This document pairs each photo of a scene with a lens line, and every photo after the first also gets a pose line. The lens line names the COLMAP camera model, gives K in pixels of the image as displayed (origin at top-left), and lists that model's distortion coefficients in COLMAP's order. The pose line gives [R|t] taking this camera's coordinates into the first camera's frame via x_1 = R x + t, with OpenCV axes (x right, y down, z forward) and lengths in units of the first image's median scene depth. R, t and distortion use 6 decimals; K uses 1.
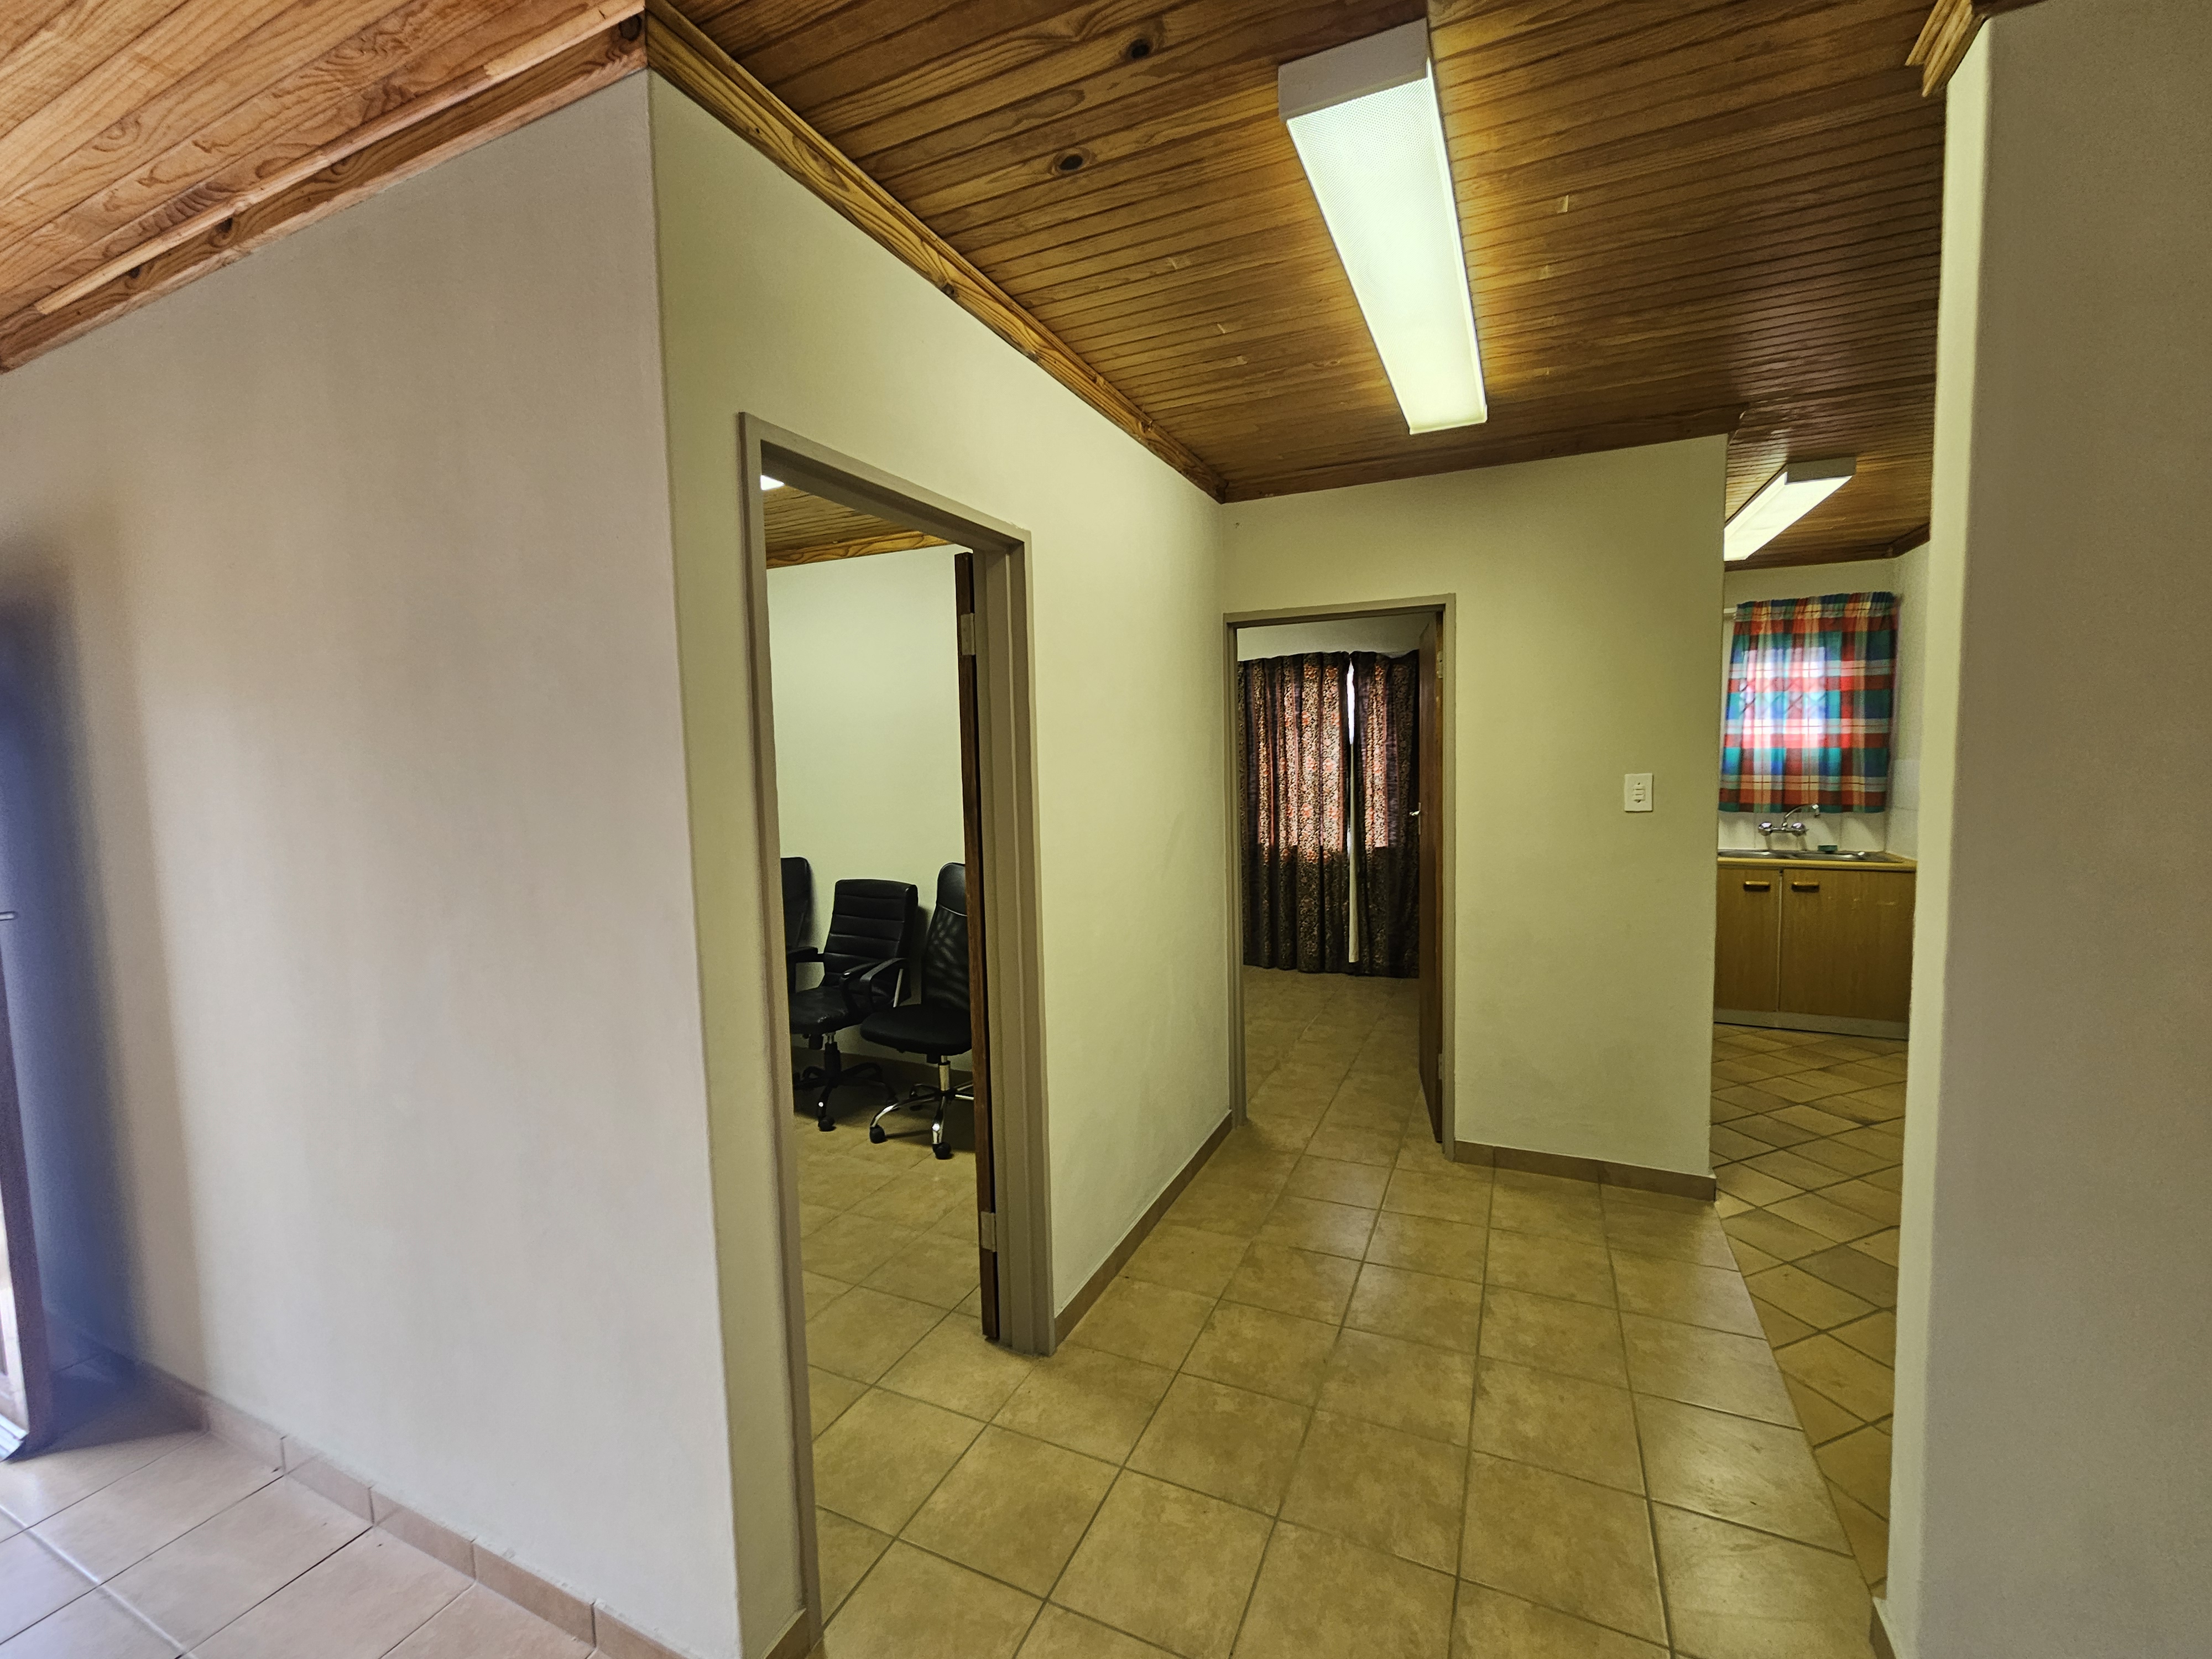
lens RADIAL K [[900.9, 0, 1116.2], [0, 900.9, 823.8], [0, 0, 1]] dist [-0.004225, 0.001425]
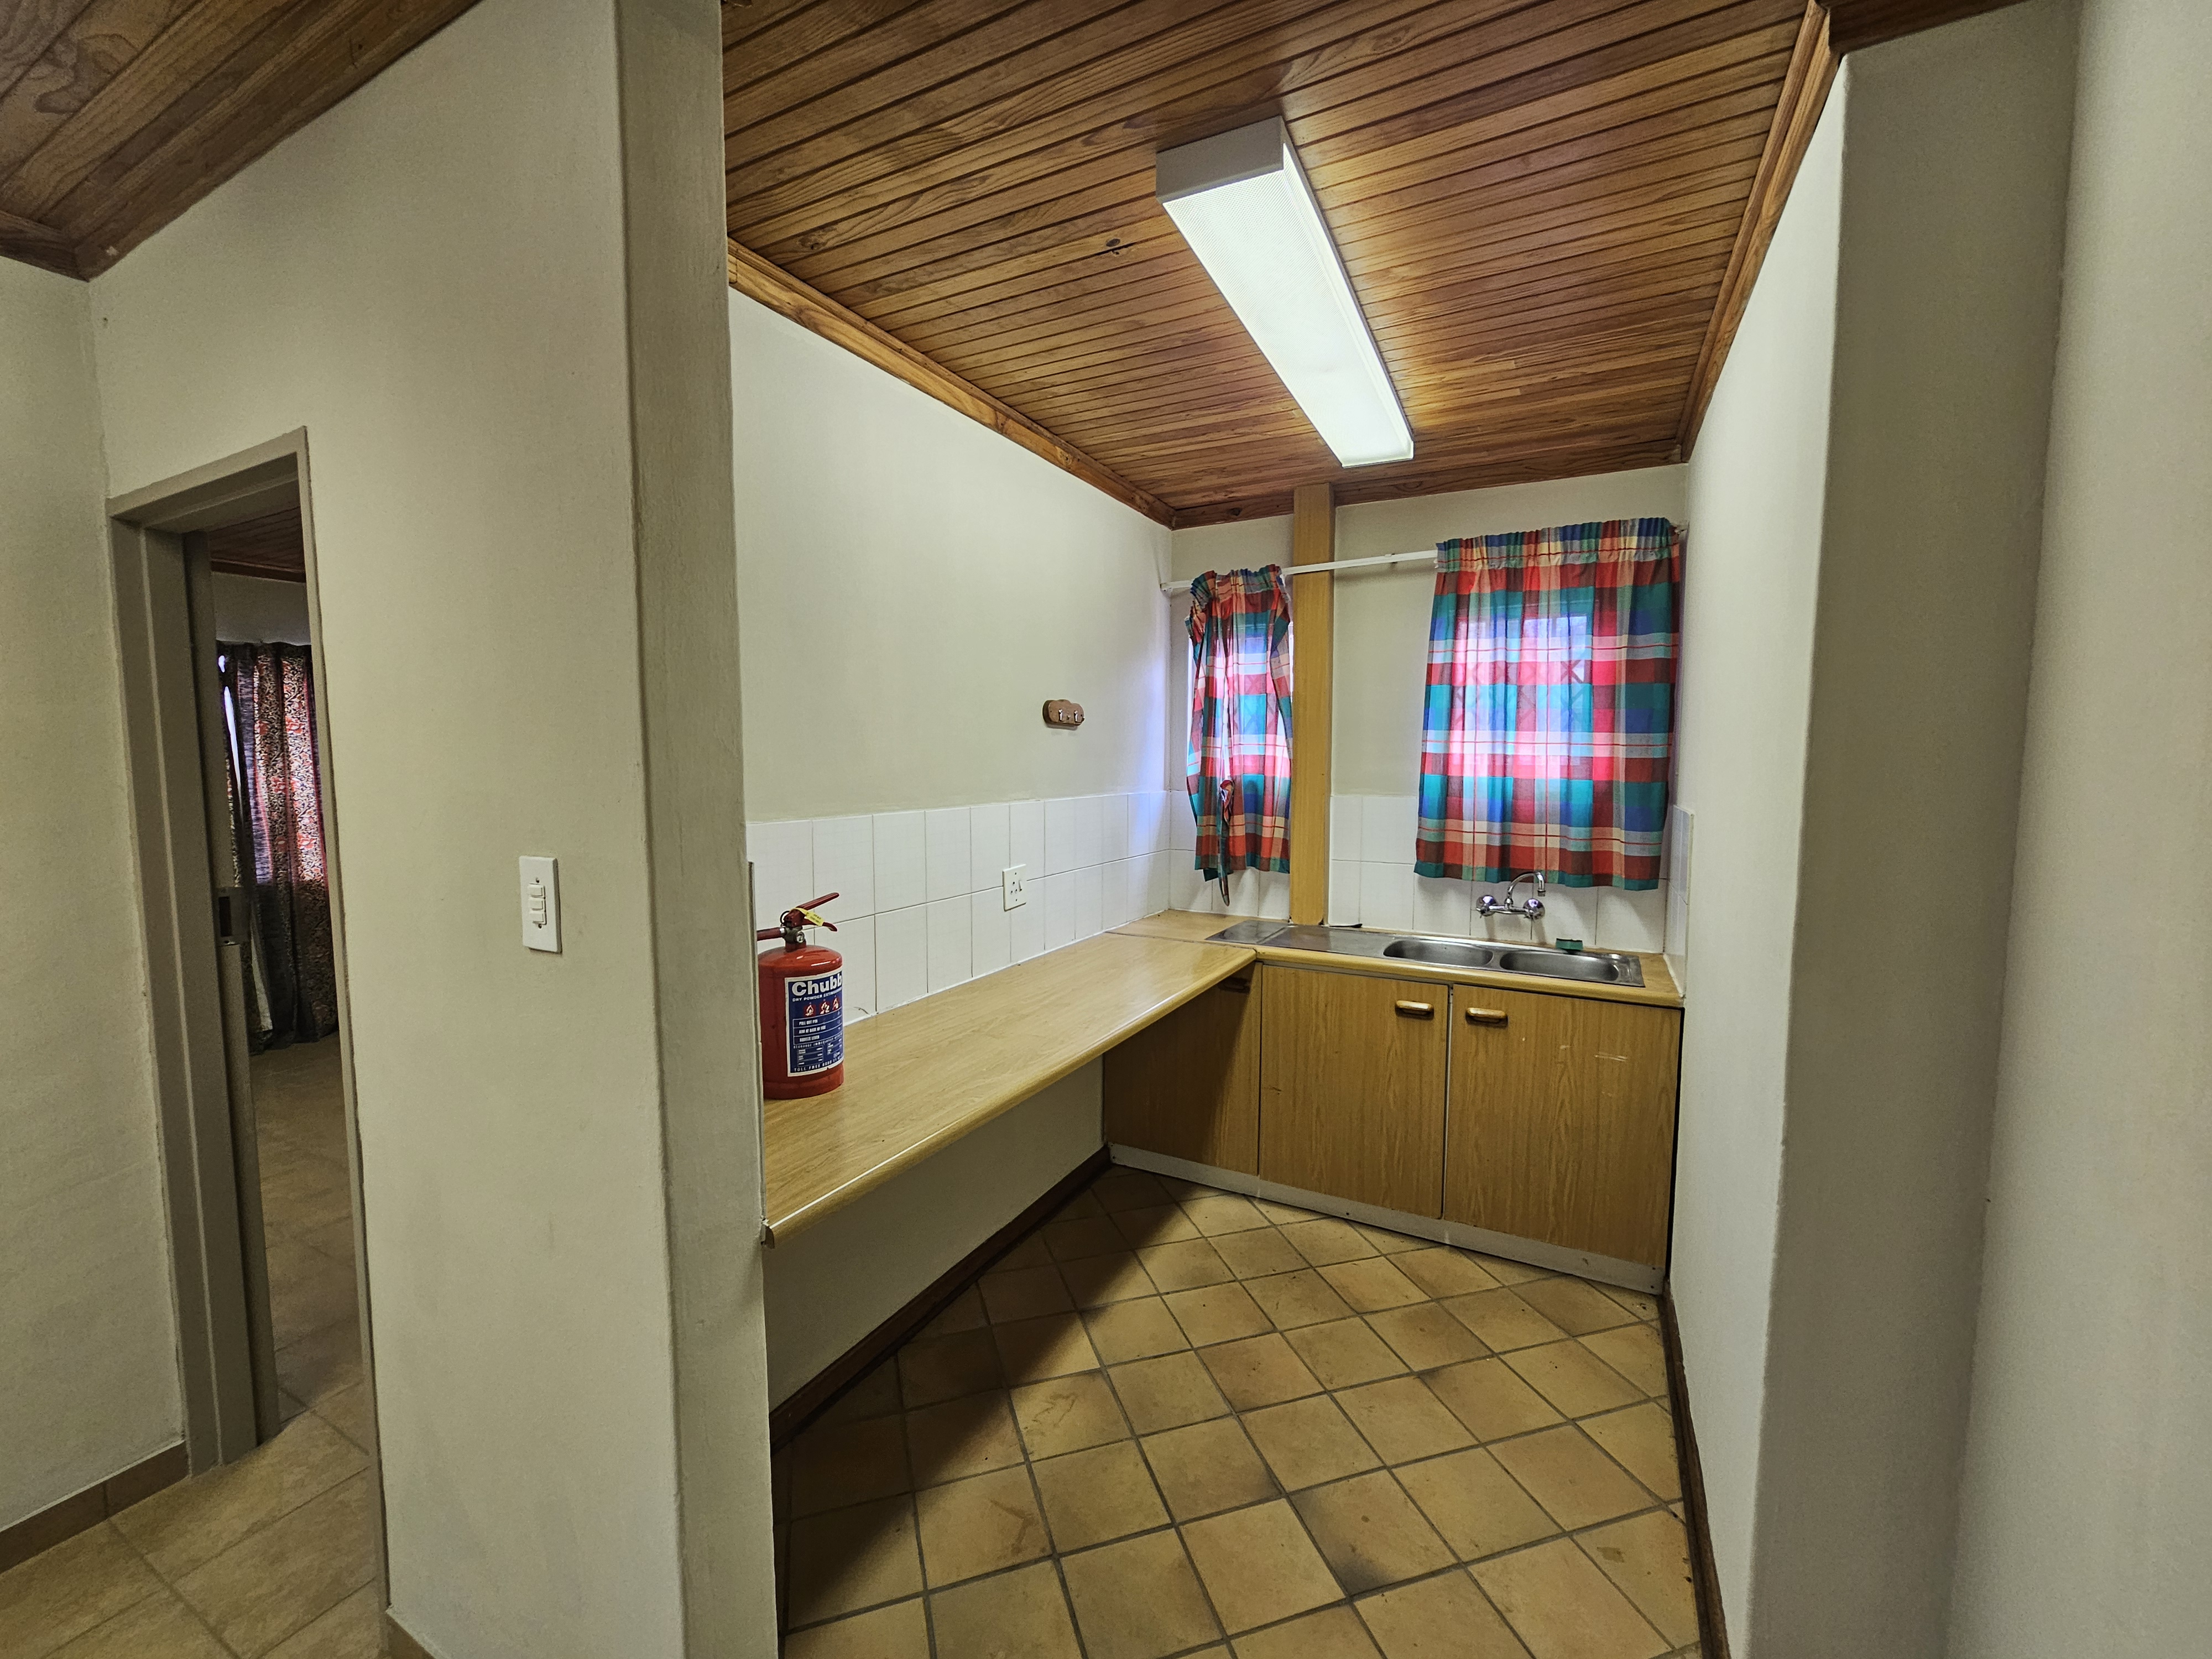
lens RADIAL K [[900.9, 0, 1102.9], [0, 900.9, 832.2], [0, 0, 1]] dist [-0.004225, 0.001425]
pose [[0.997842, 0.027731, -0.059518, 0.514175], [-0.027186, 0.999581, 0.009957, -0.046594], [0.059769, -0.008317, 0.998178, 0.374998]]
